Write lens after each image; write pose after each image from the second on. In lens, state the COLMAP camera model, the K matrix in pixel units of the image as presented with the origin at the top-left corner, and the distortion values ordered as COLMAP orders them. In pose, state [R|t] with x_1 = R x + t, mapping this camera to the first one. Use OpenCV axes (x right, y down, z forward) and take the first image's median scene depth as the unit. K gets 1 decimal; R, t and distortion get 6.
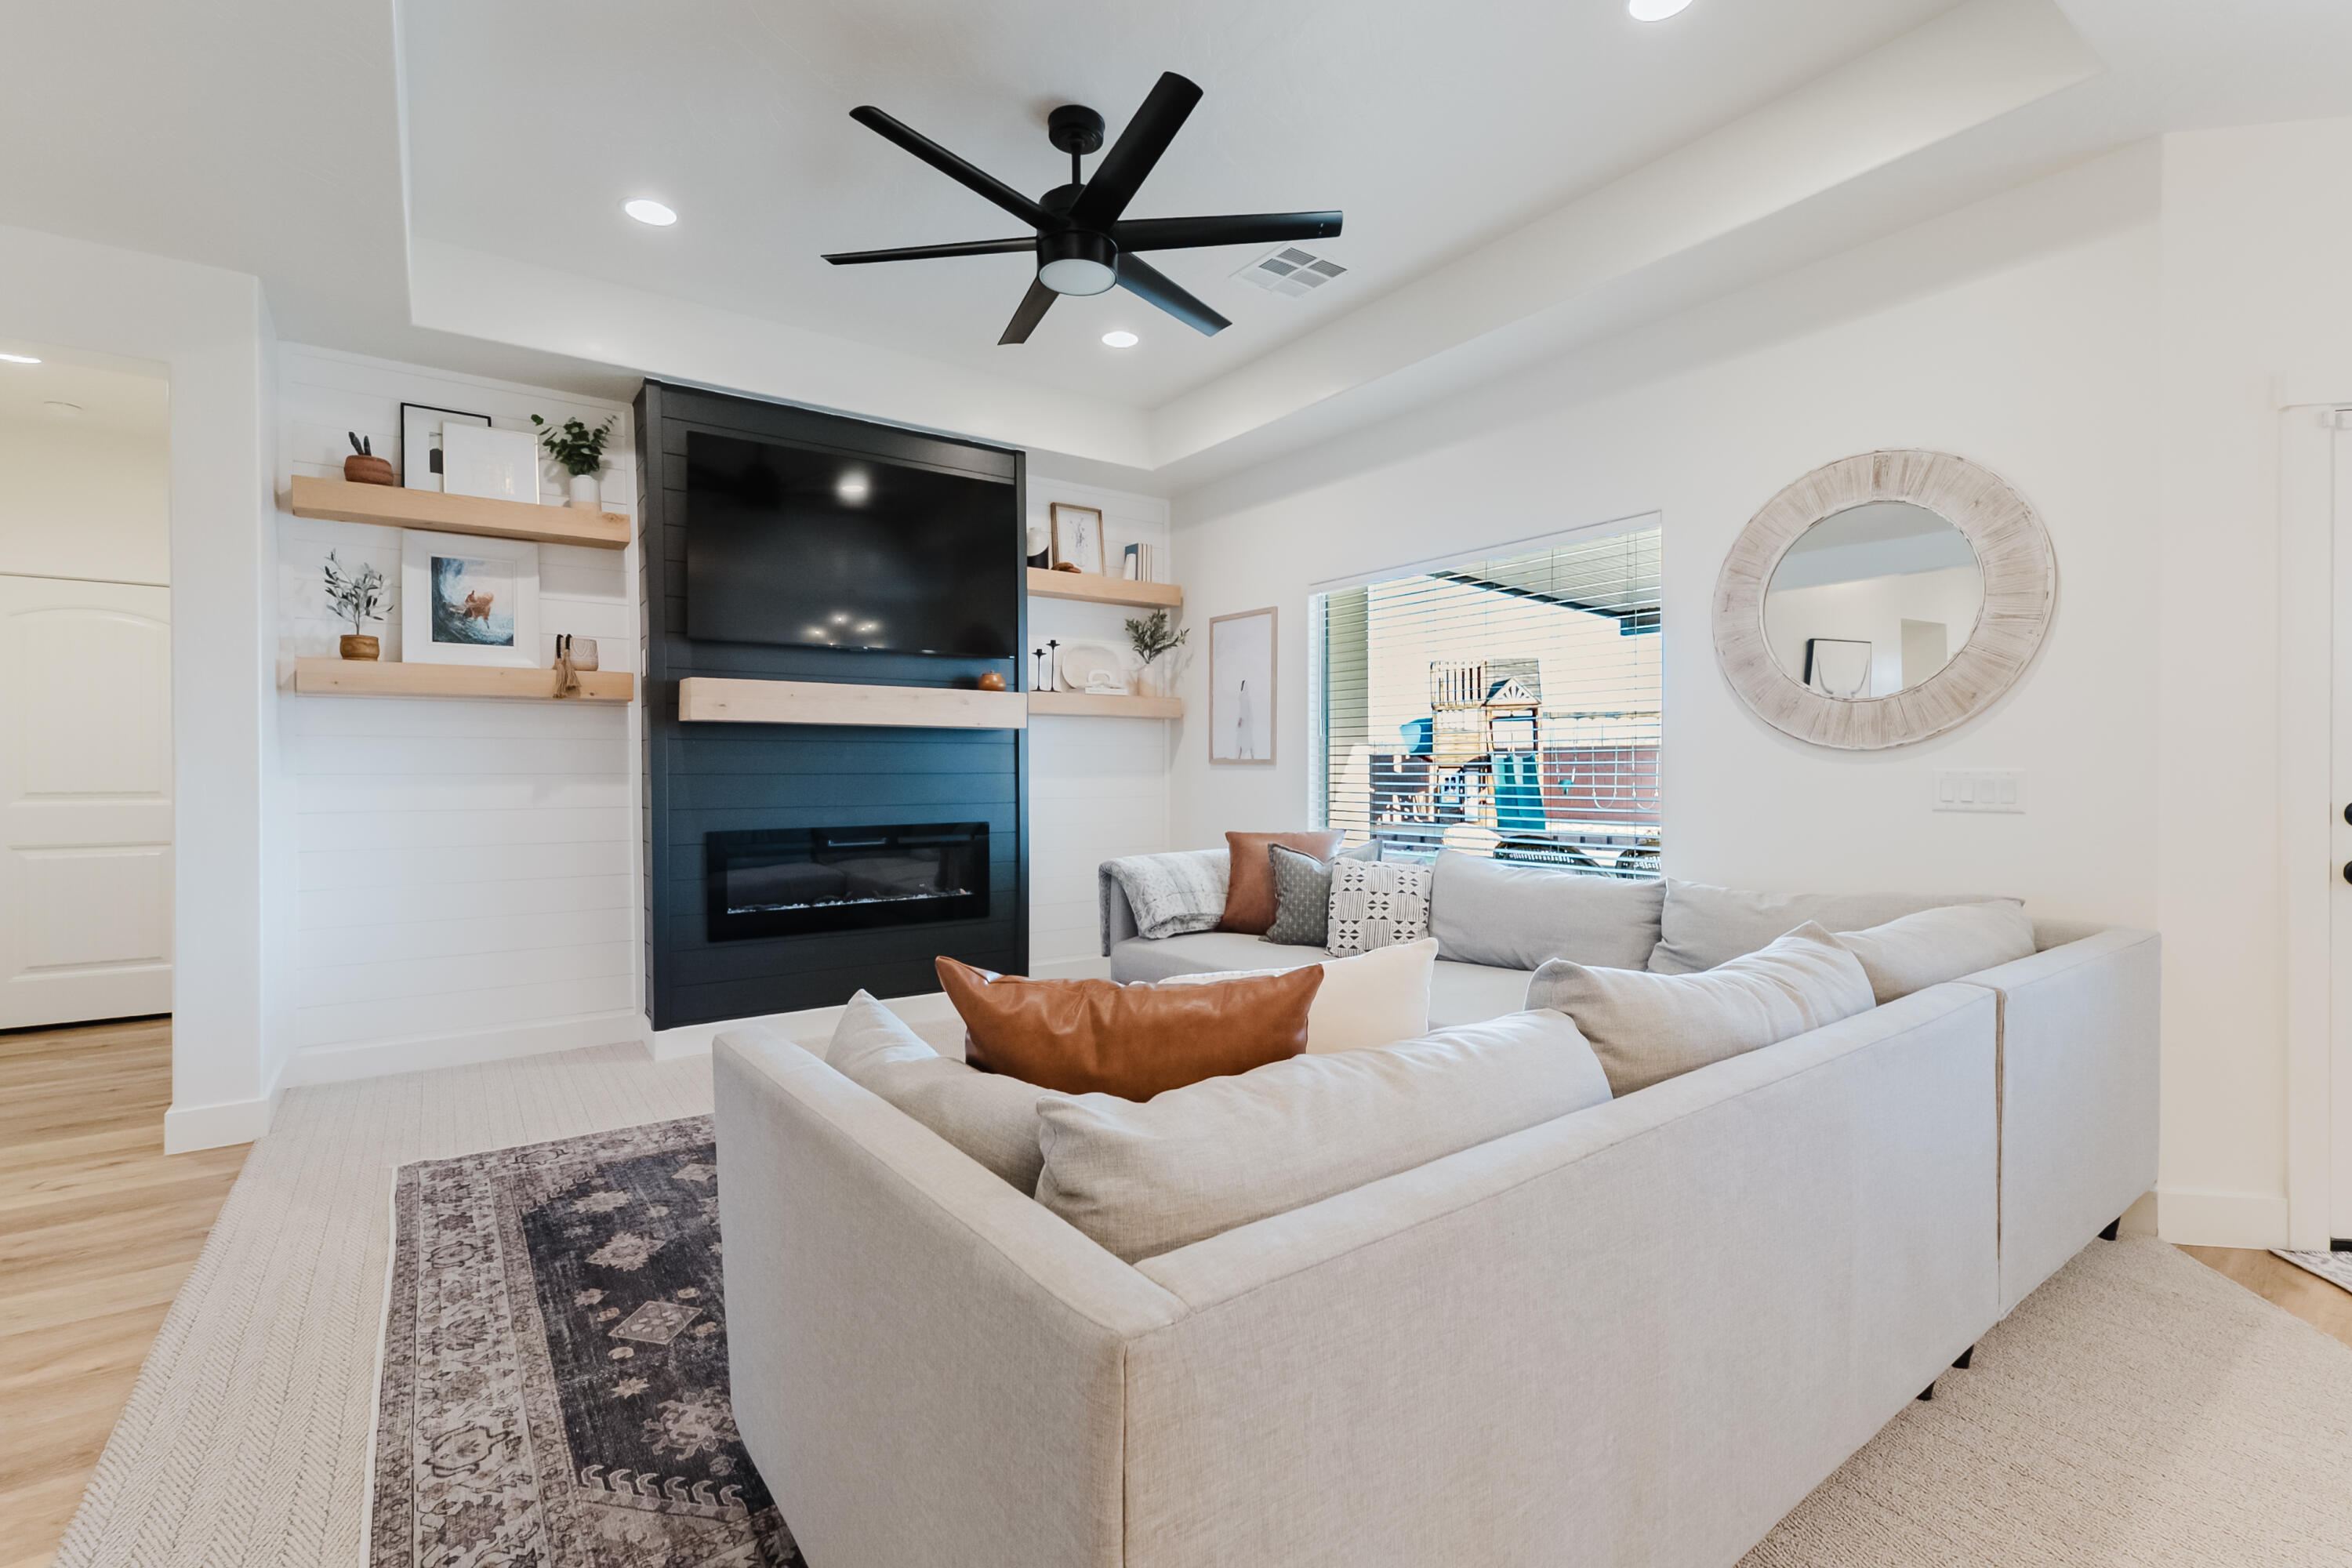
lens RADIAL K [[1034.3, 0, 1161.0], [0, 1034.3, 779.5], [0, 0, 1]] dist [0.000257, 0.006781]
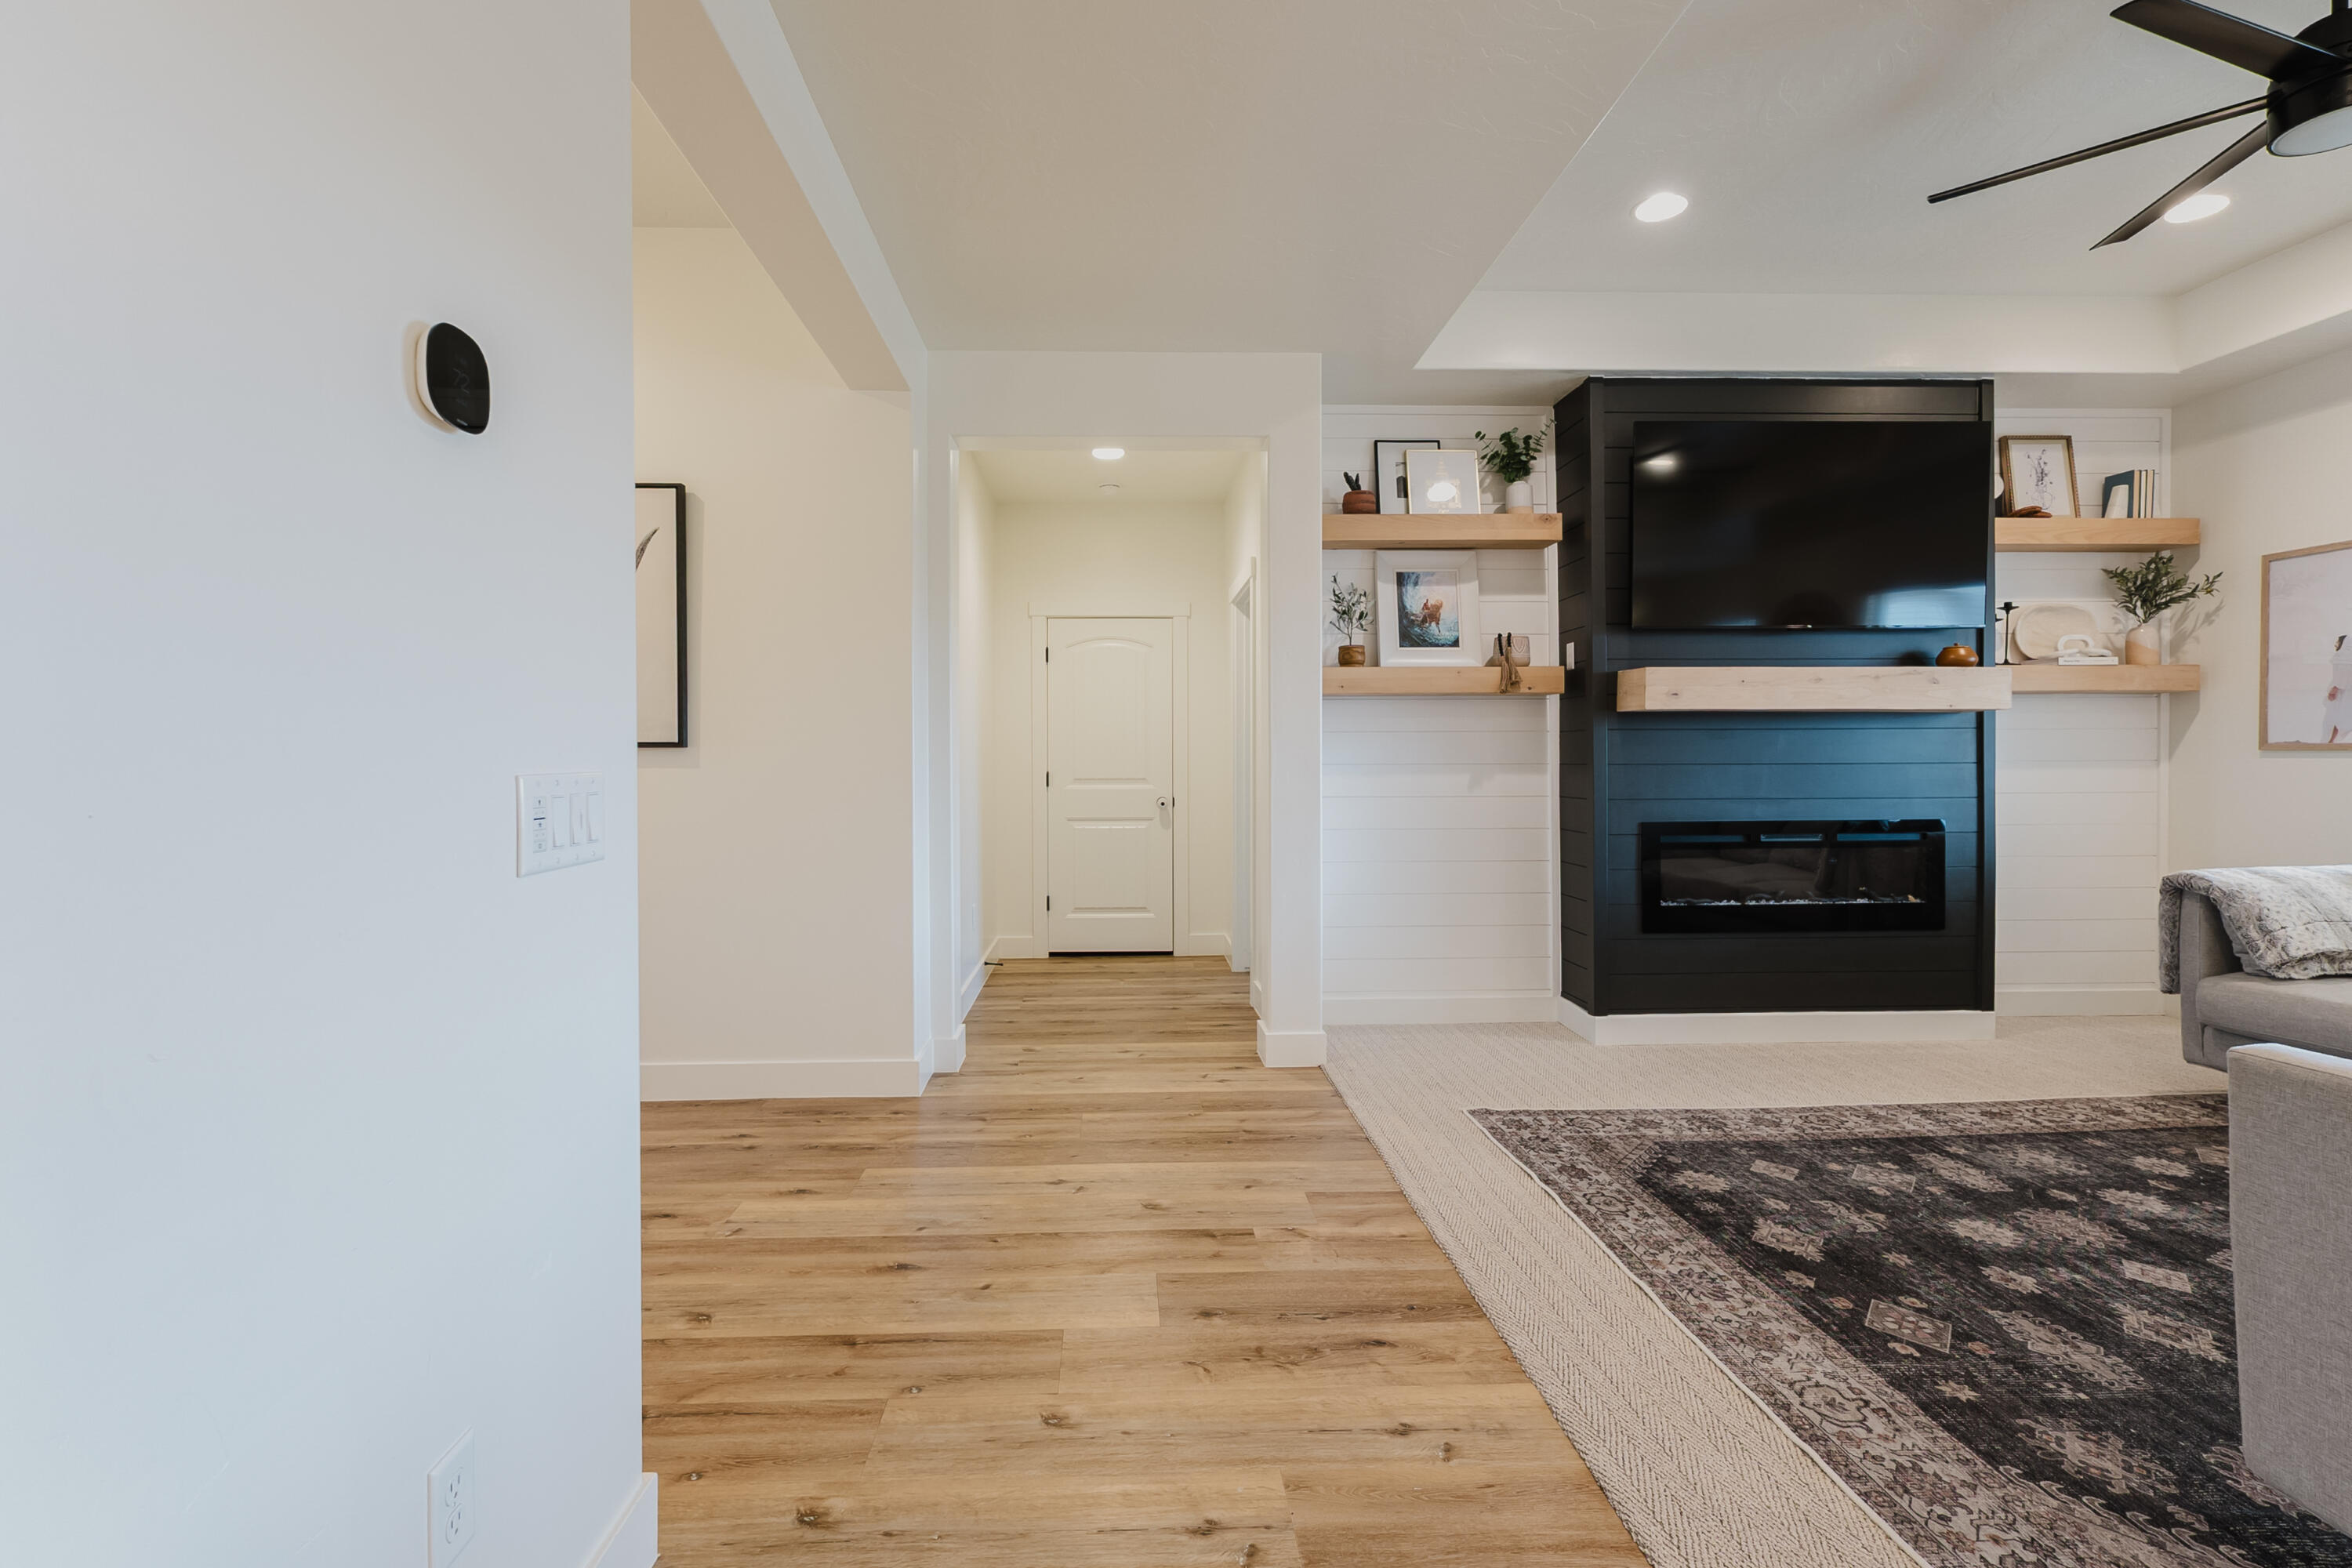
lens RADIAL K [[1069.8, 0, 1166.1], [0, 1069.8, 773.0], [0, 0, 1]] dist [0.000638, 0.005478]
pose [[0.843226, 0.003365, -0.537549, -0.284022], [-0.002537, 0.999994, 0.002280, 0.002352], [0.537553, -0.000559, 0.843230, -0.119616]]
